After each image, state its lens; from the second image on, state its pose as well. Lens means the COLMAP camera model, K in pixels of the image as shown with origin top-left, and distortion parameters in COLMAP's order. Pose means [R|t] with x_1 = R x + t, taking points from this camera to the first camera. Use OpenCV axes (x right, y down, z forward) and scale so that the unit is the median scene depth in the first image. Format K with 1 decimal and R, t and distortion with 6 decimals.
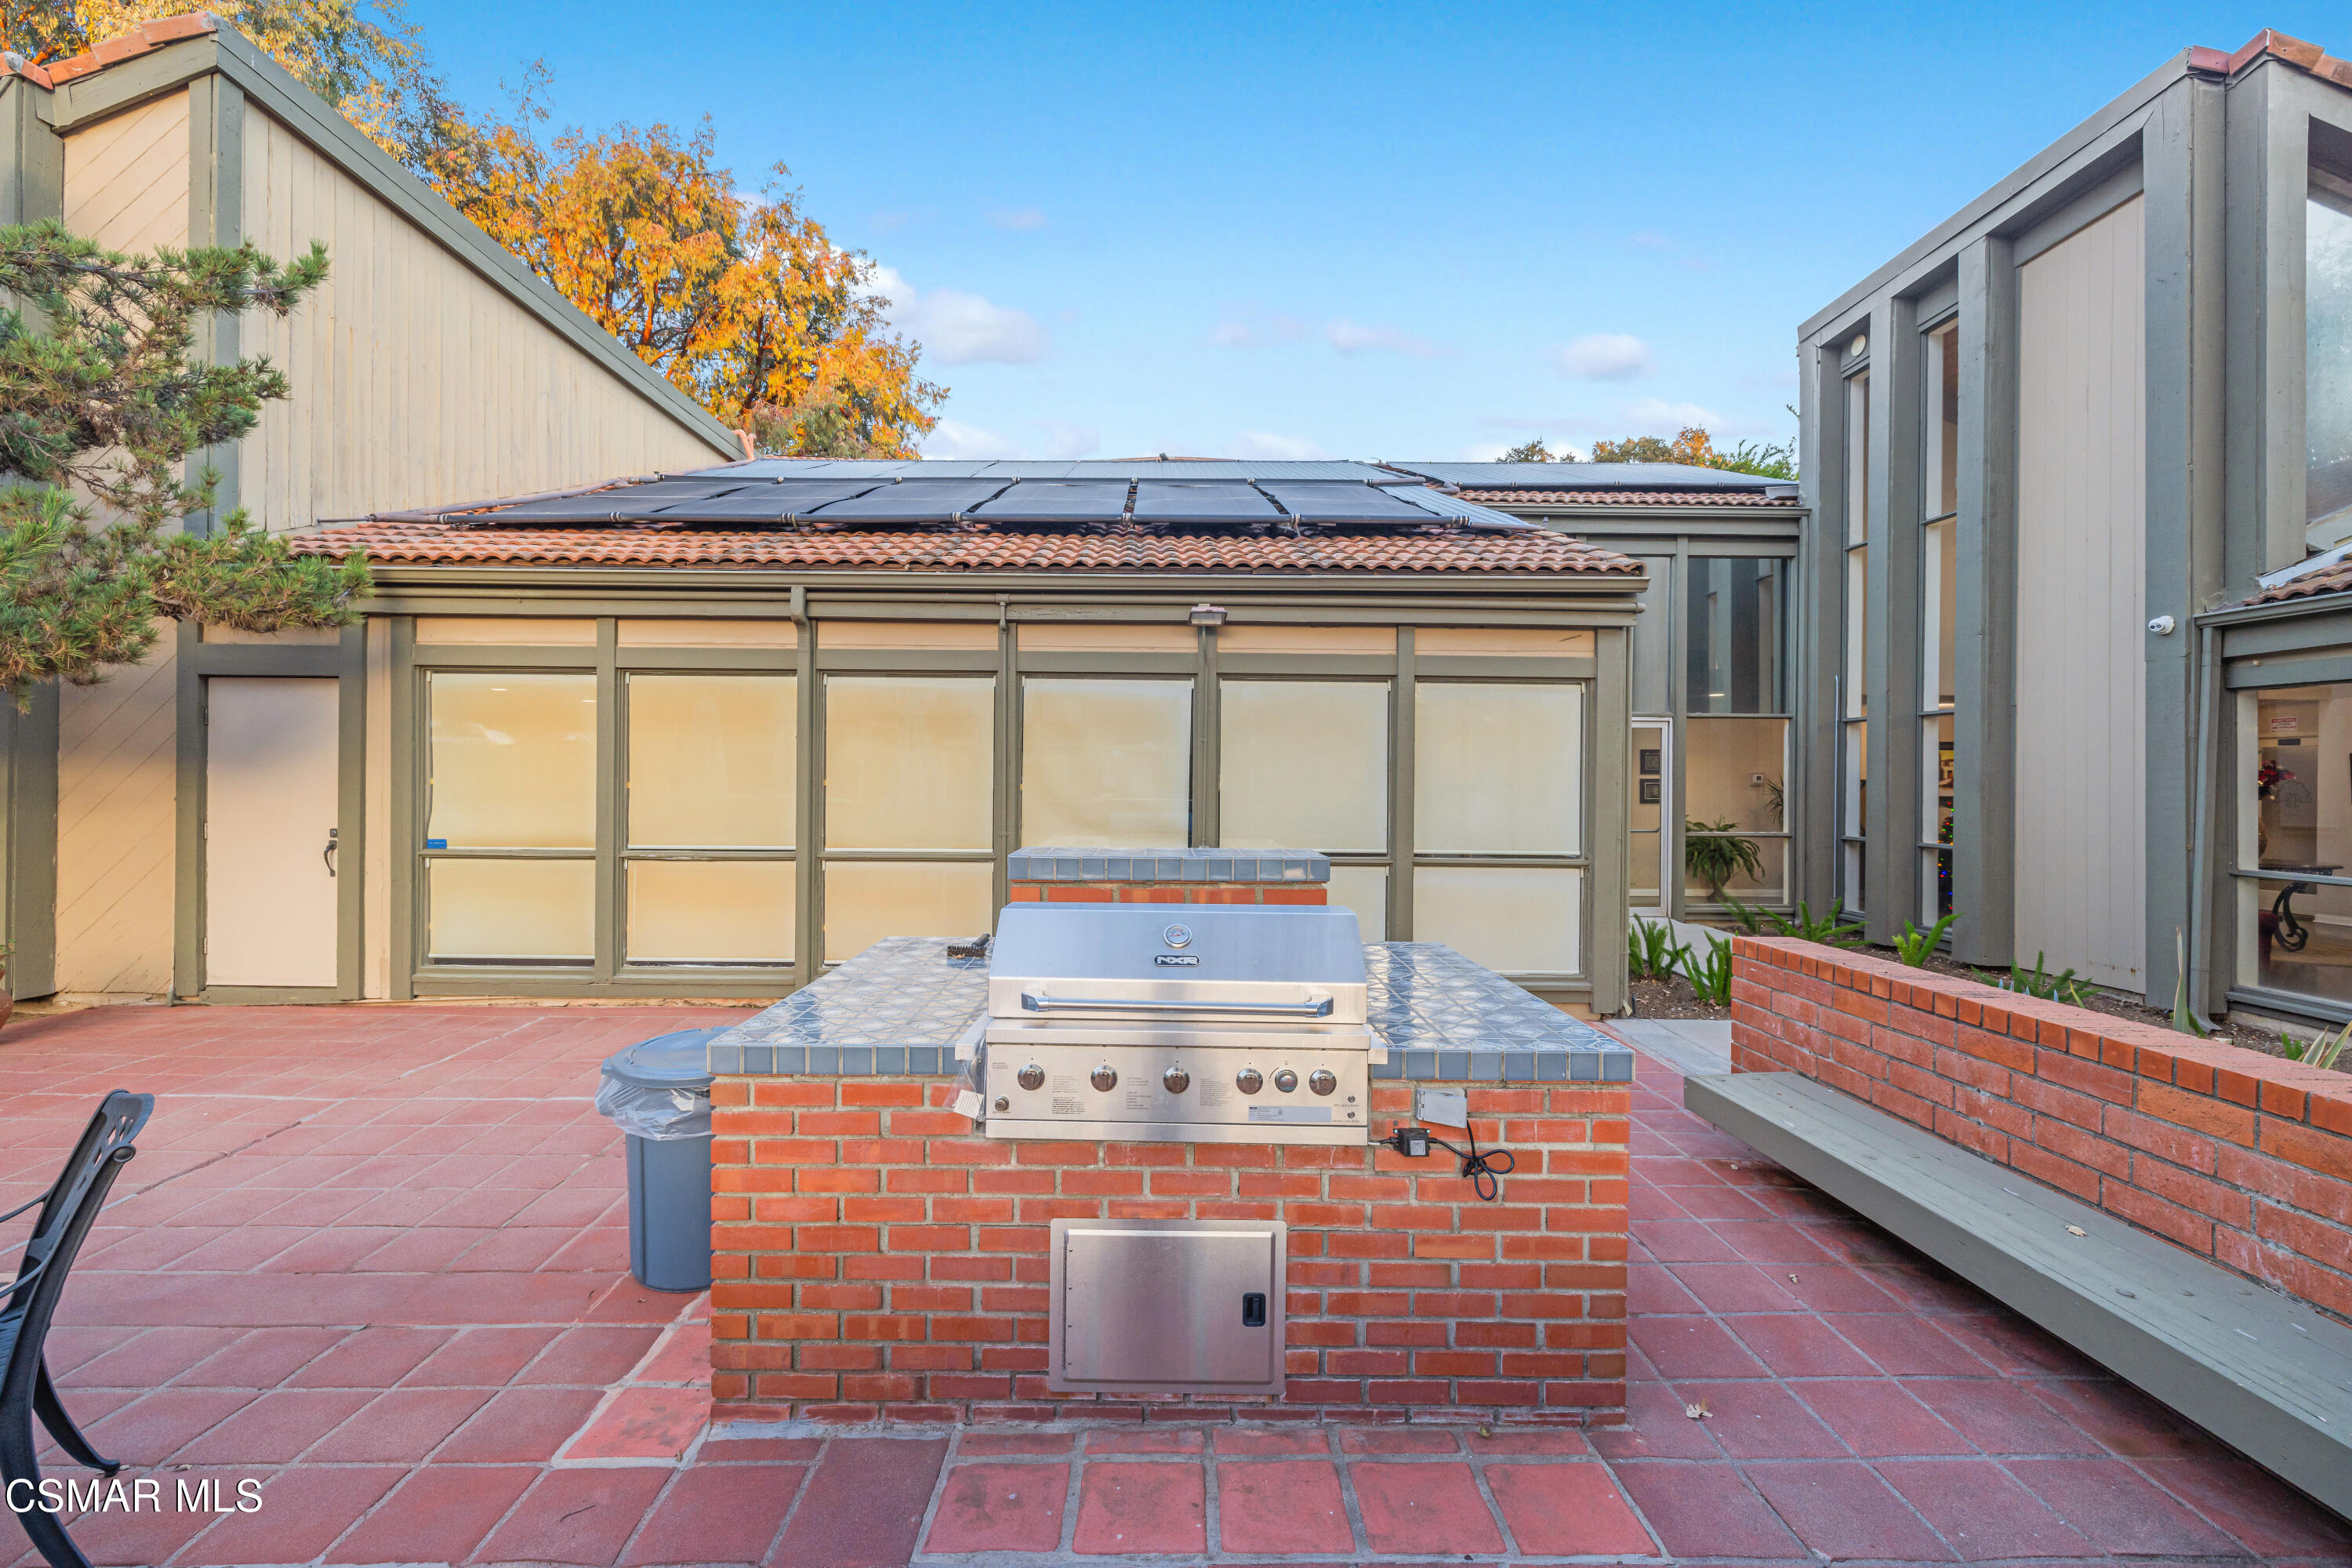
lens RADIAL K [[997.6, 0, 1170.3], [0, 997.6, 781.1], [0, 0, 1]] dist [0.000693, 0.000172]
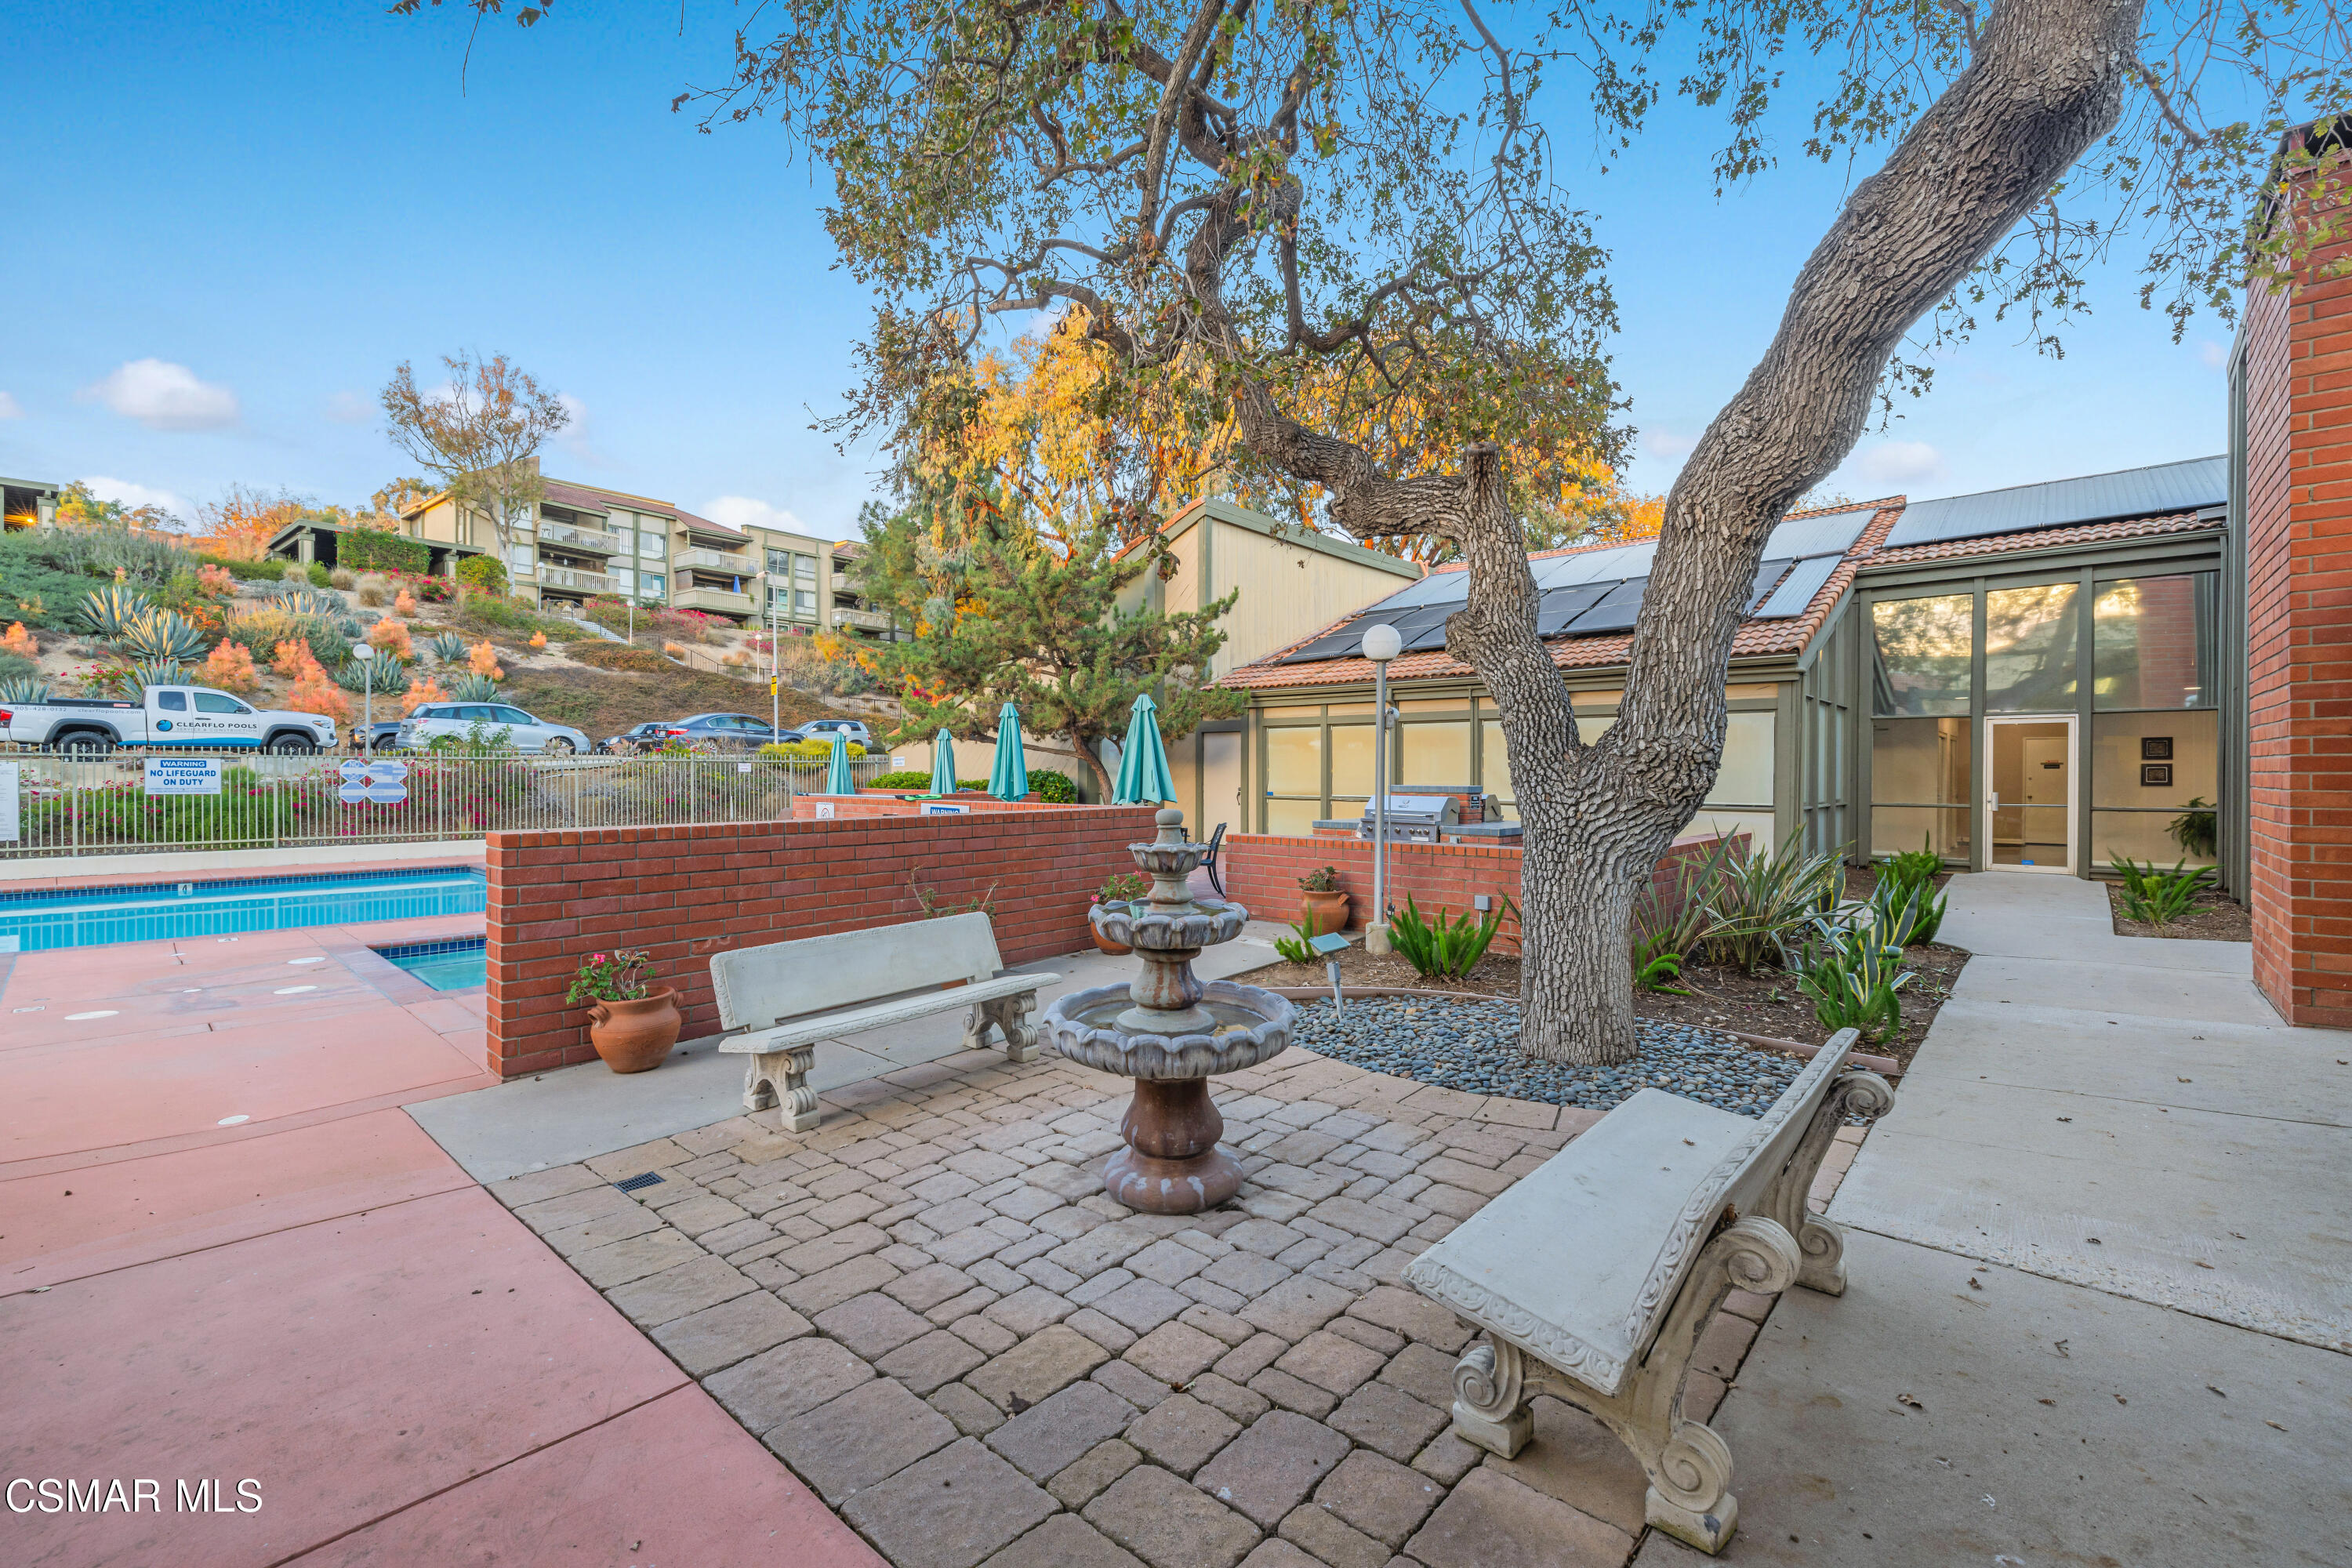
lens RADIAL K [[997.6, 0, 1170.3], [0, 997.6, 781.1], [0, 0, 1]] dist [0.000693, 0.000172]
pose [[0.732025, 0.001522, -0.681276, 0.861312], [0.002847, 0.999982, 0.005293, 0.015373], [0.681272, -0.005814, 0.732007, -1.100205]]
